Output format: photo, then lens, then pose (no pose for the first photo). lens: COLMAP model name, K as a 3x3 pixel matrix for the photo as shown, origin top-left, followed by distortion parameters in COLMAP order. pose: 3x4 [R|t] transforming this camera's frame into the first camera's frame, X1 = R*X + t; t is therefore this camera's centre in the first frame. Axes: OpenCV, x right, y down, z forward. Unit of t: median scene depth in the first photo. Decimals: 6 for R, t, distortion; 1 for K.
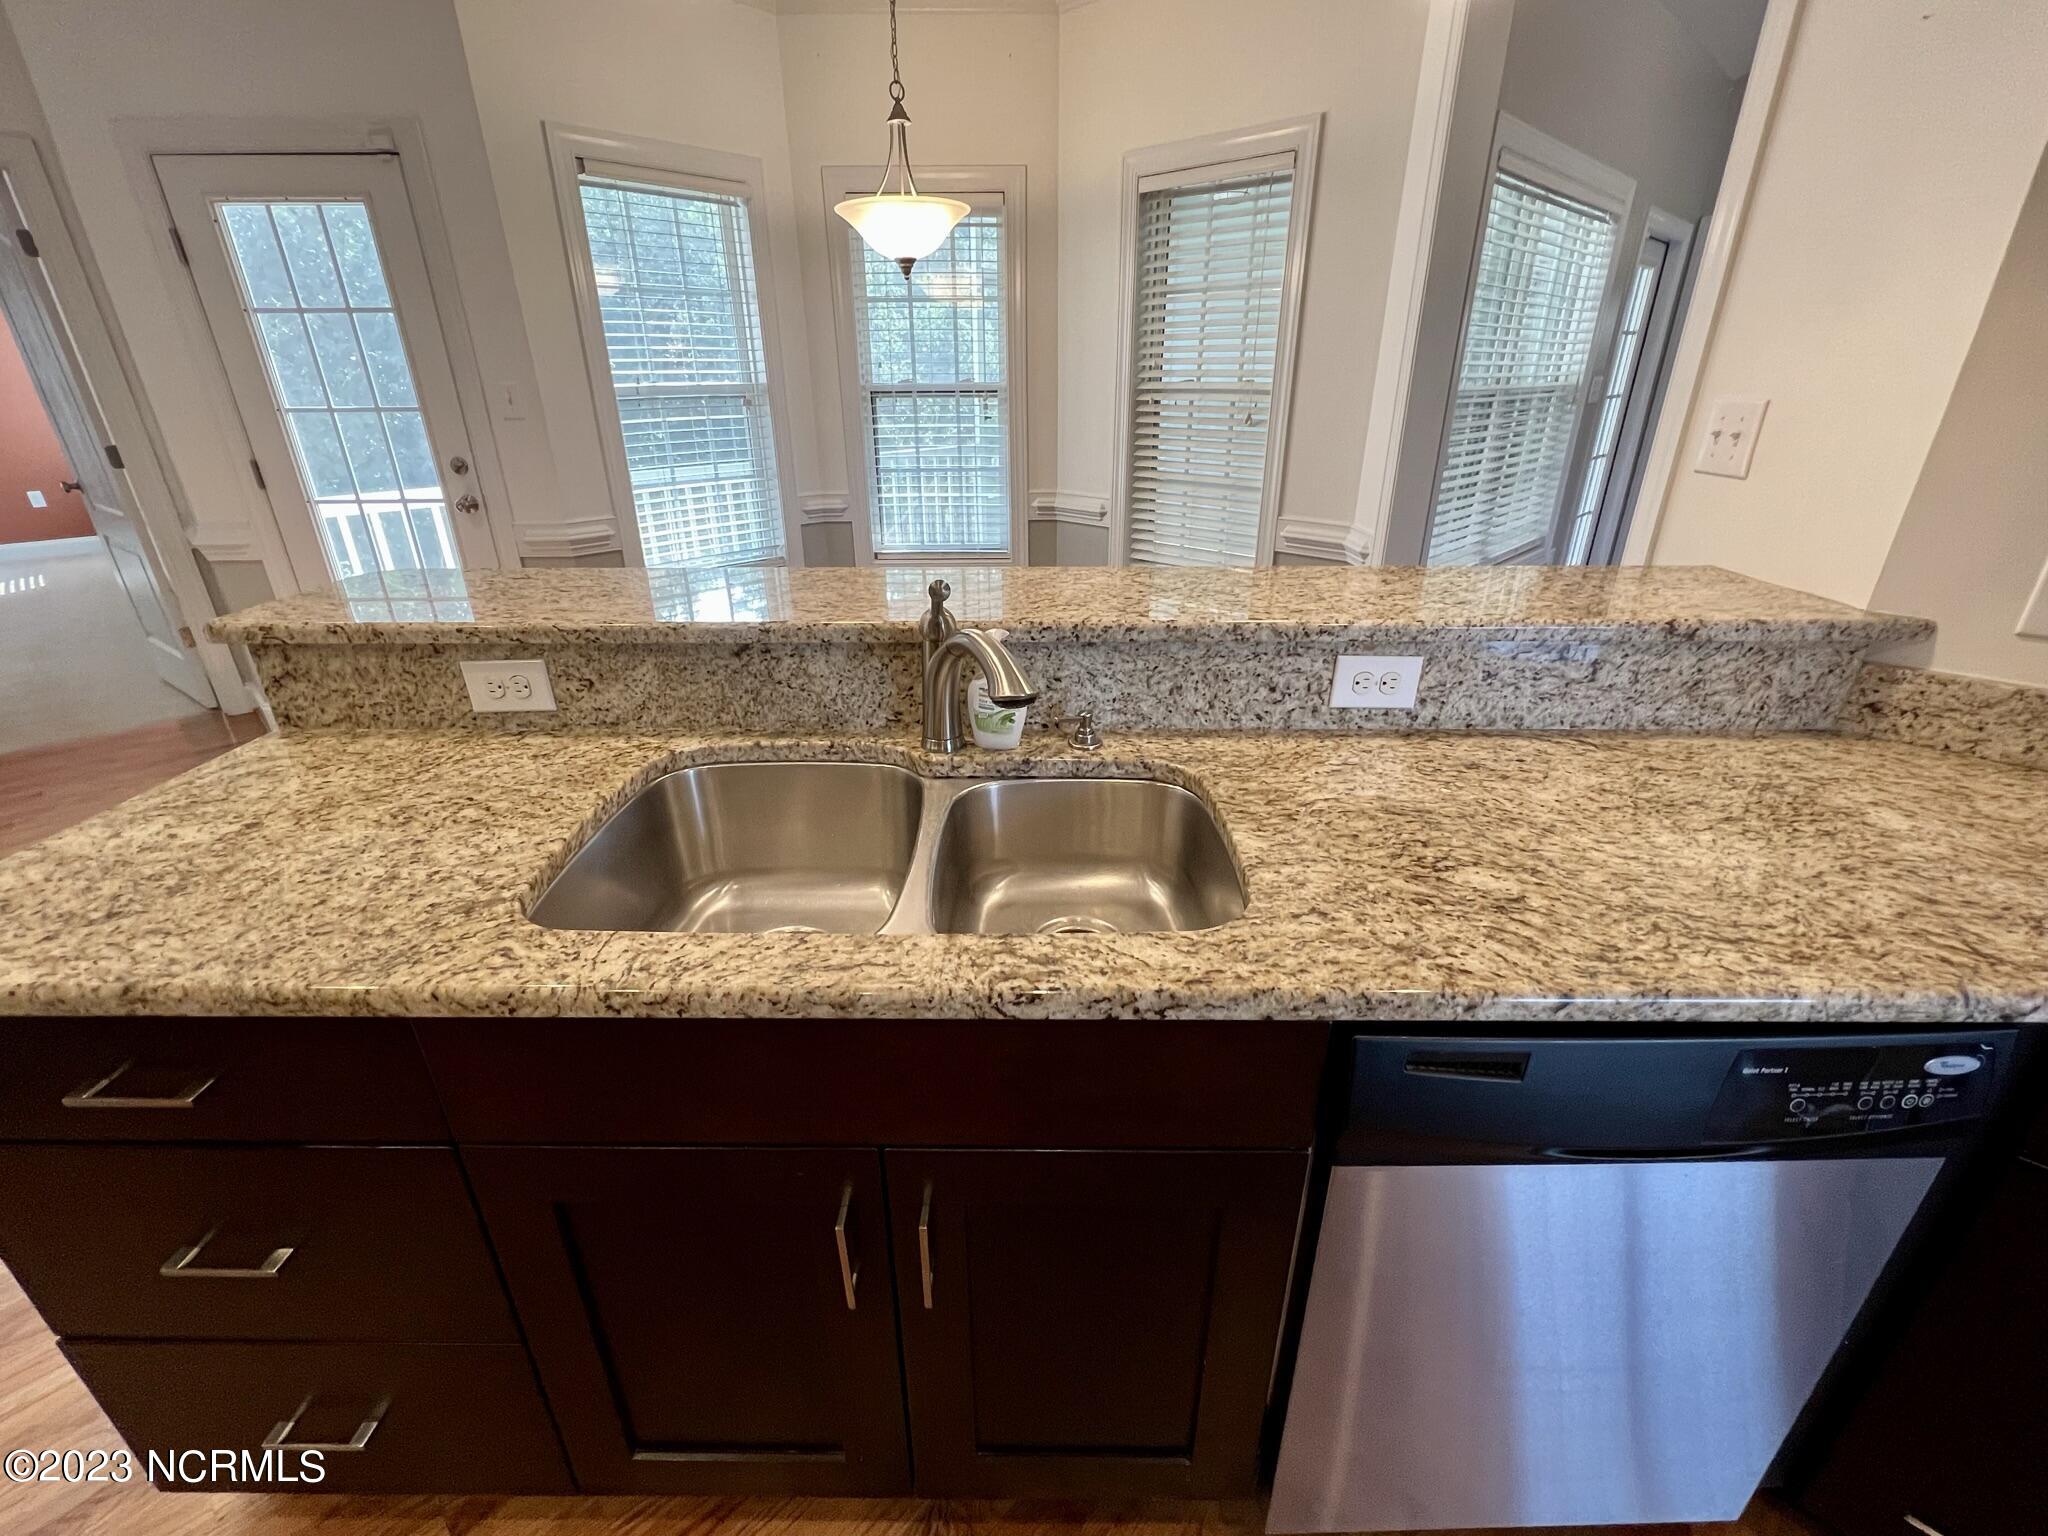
lens RADIAL K [[892.0, 0, 1018.0], [0, 892.0, 771.5], [0, 0, 1]] dist [-0.000779, -0.000044]
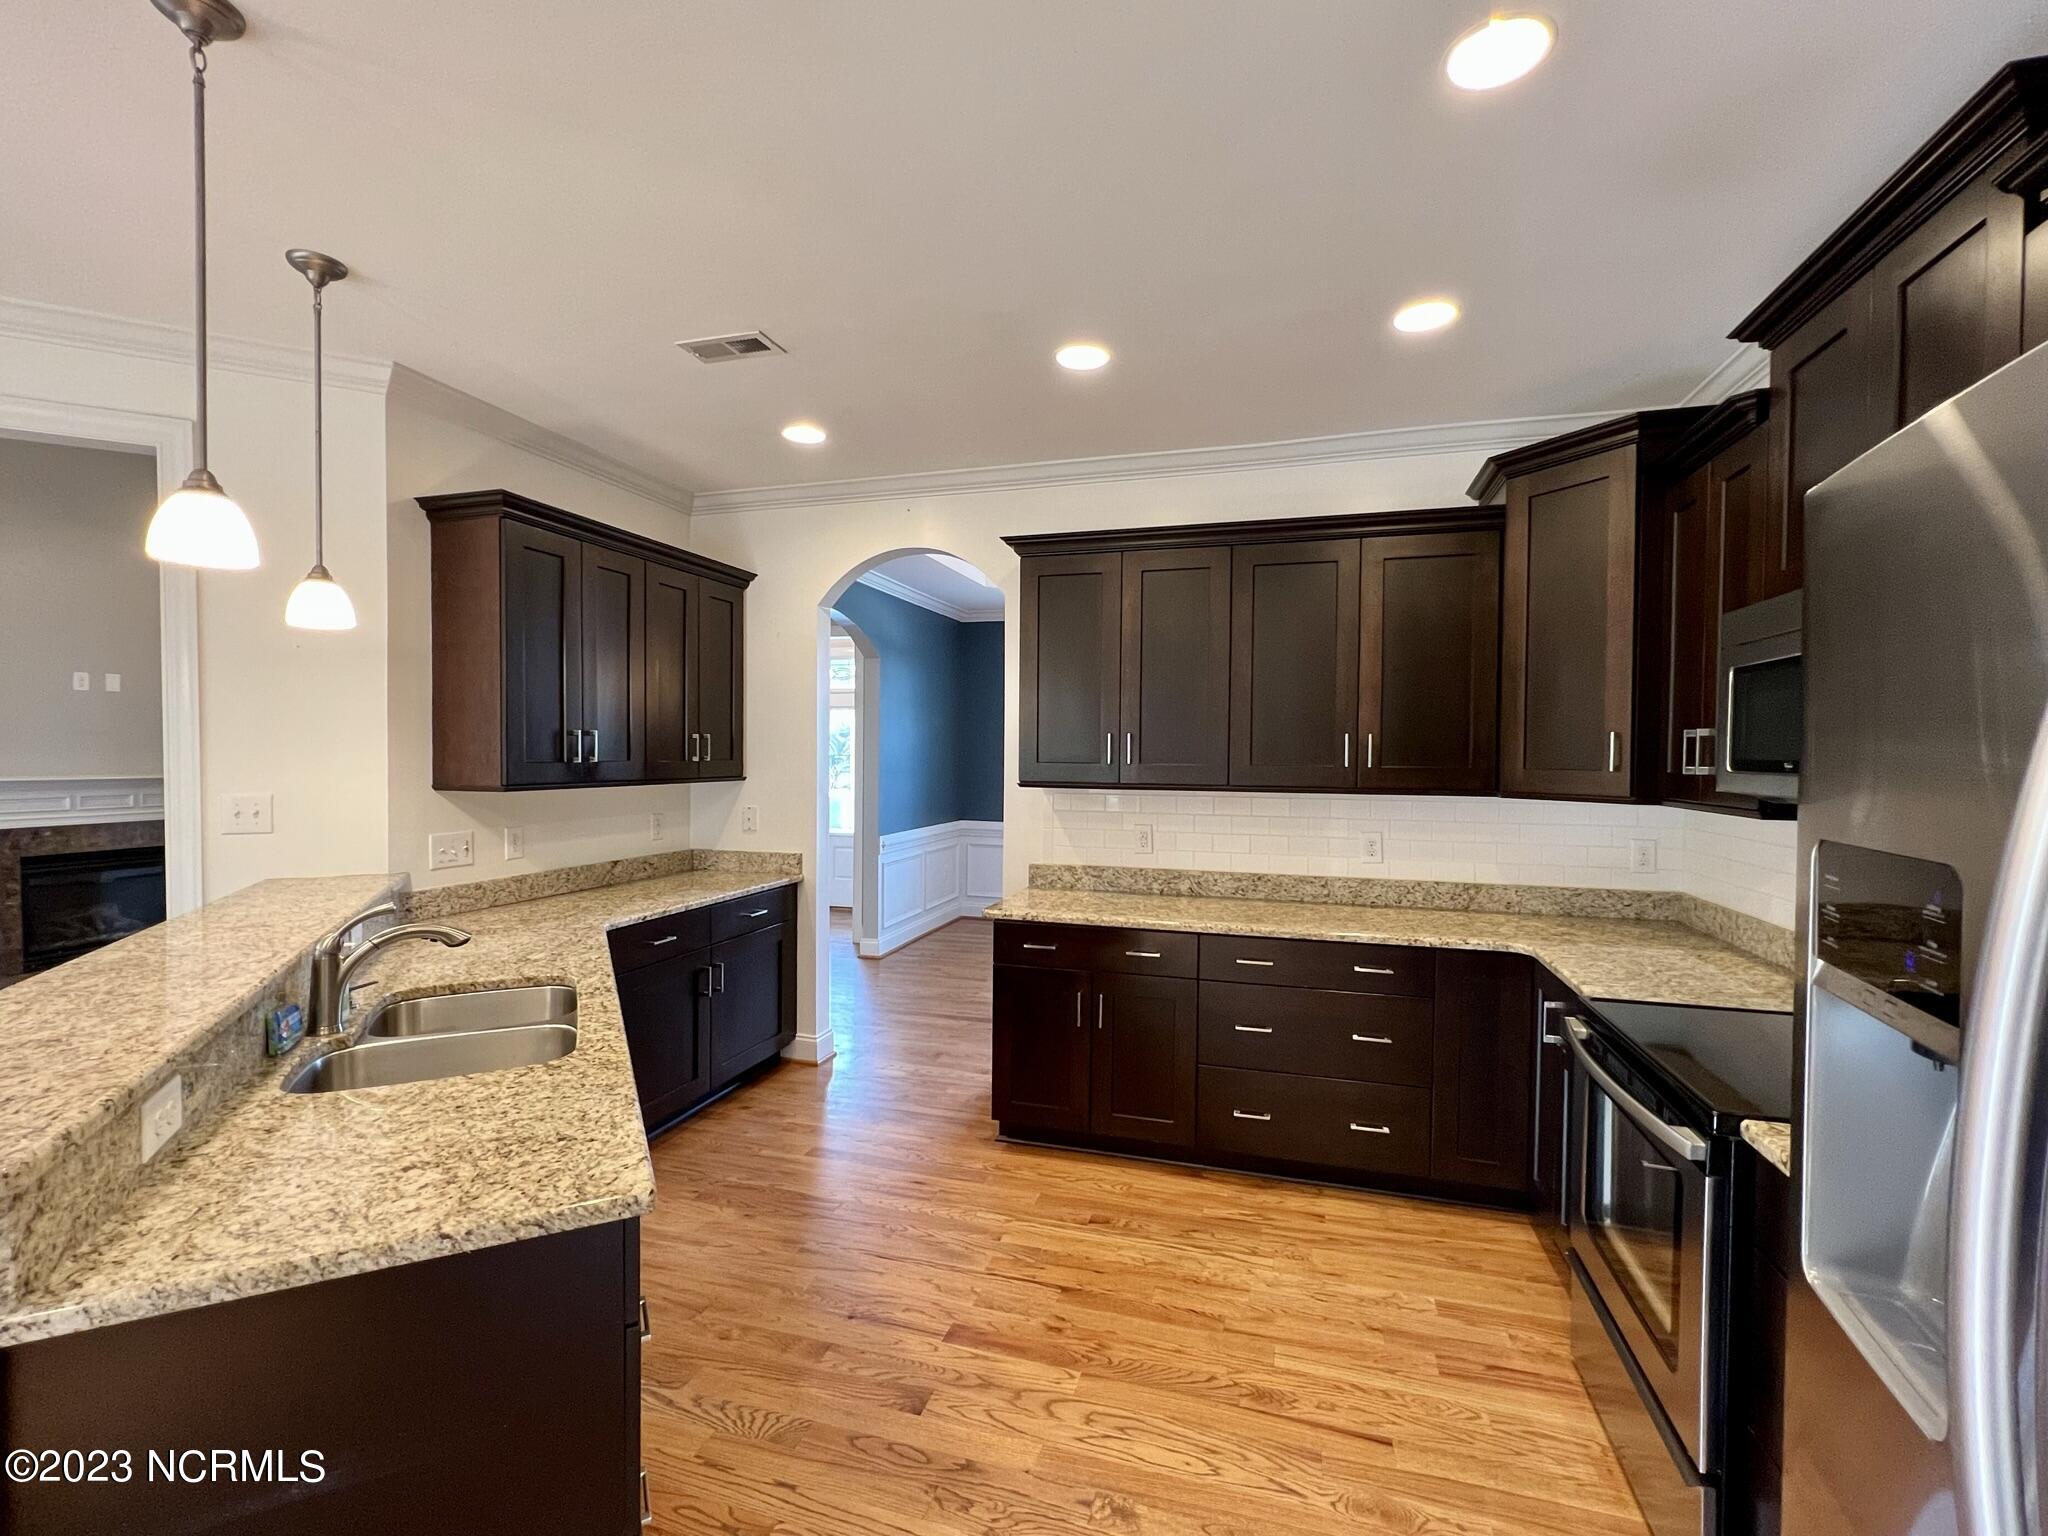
lens RADIAL K [[905.2, 0, 1026.2], [0, 905.2, 770.2], [0, 0, 1]] dist [0.000228, -0.000051]
pose [[-0.462795, -0.014519, 0.886347, -1.855320], [0.360036, 0.910606, 0.202905, -0.297836], [-0.810059, 0.413020, -0.416196, 0.501577]]
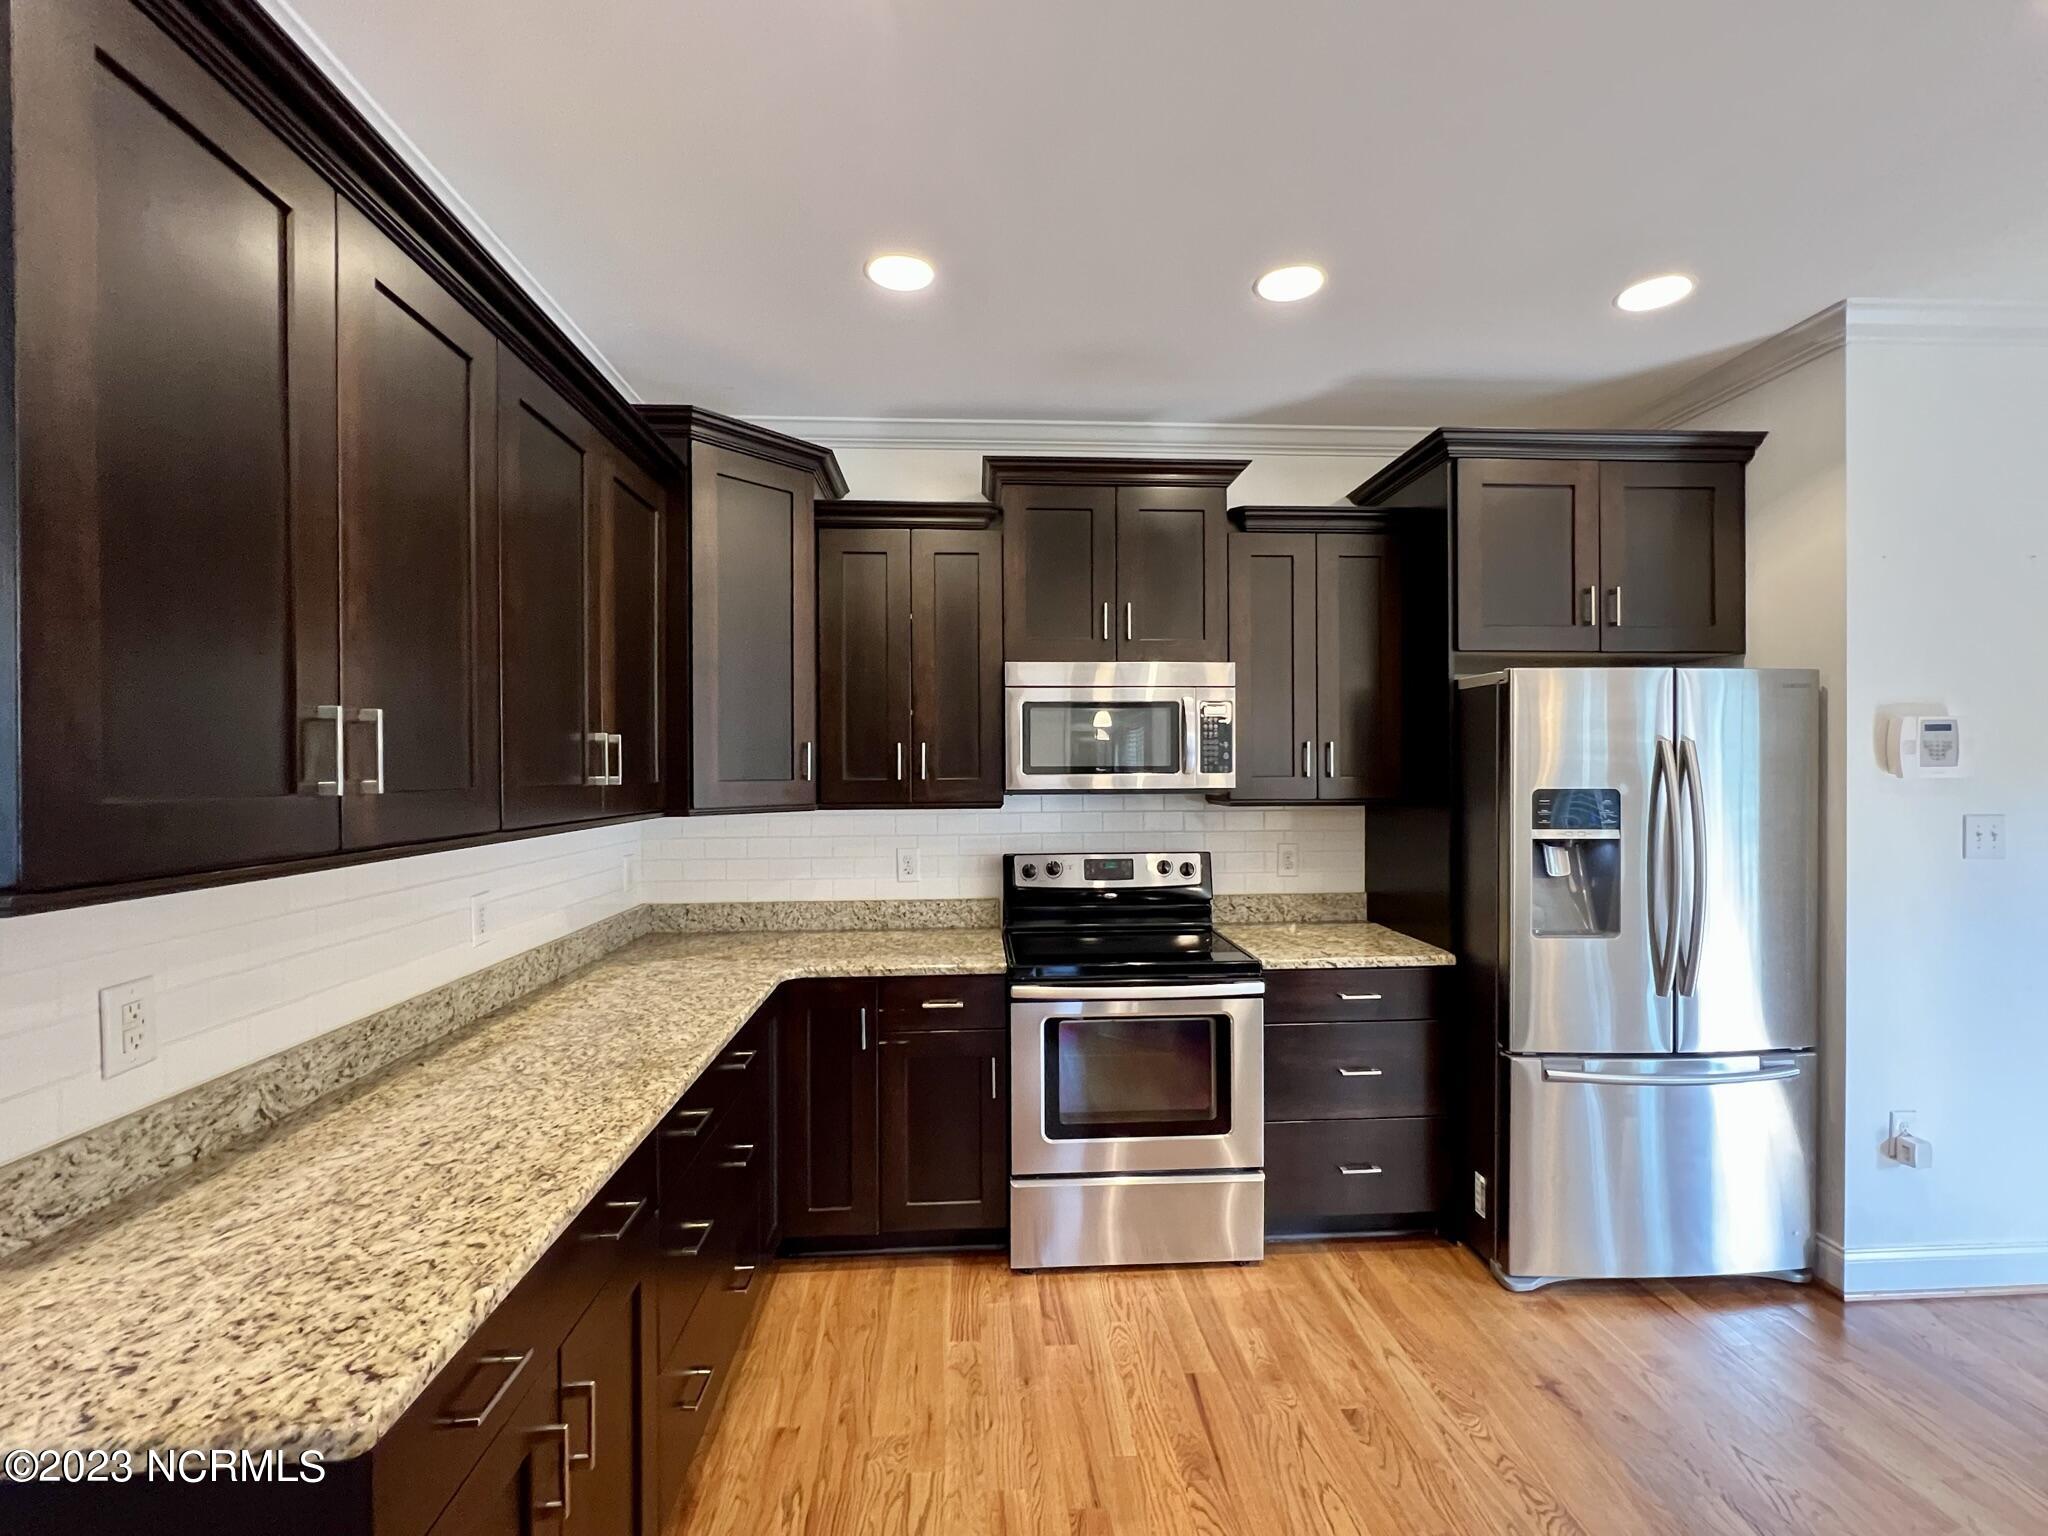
lens RADIAL K [[892.0, 0, 1018.0], [0, 892.0, 771.5], [0, 0, 1]] dist [-0.000779, -0.000044]
pose [[-0.671206, 0.011033, -0.741189, 0.637443], [-0.296473, 0.912439, 0.282062, -0.156203], [0.679401, 0.409064, -0.609164, 0.174279]]
